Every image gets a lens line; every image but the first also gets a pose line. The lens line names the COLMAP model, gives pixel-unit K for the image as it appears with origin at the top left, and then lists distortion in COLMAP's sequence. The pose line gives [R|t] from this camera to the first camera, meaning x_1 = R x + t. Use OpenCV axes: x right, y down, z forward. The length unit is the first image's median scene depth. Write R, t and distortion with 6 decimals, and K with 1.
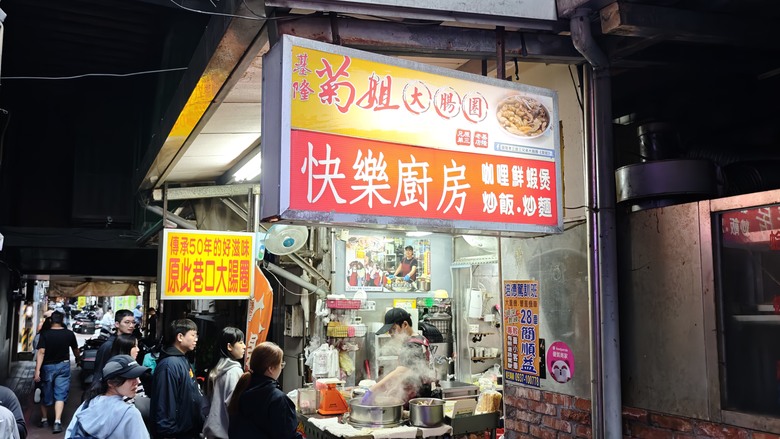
lens RADIAL K [[608.2, 0, 390.0], [0, 608.2, 219.5], [0, 0, 1]] dist [0.067903, -0.002029]
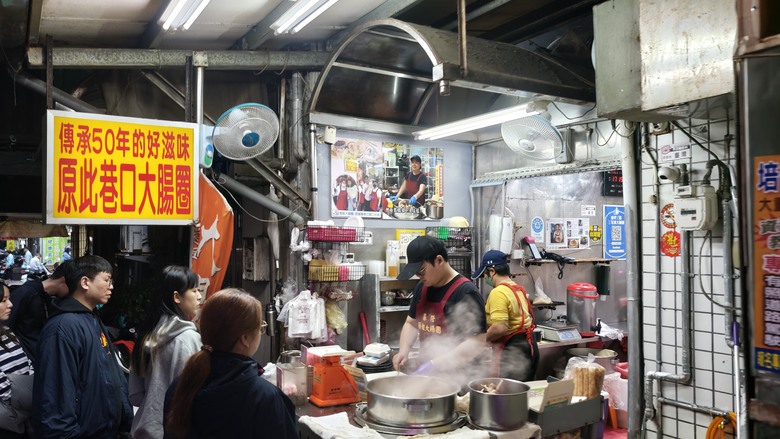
lens RADIAL K [[654.5, 0, 390.0], [0, 654.5, 219.5], [0, 0, 1]] dist [0.049138, 0.003152]
pose [[0.997803, -0.002572, 0.066208, -0.058184], [-0.003881, 0.995262, 0.097149, 0.048995], [-0.066144, -0.097193, 0.993065, 0.255718]]
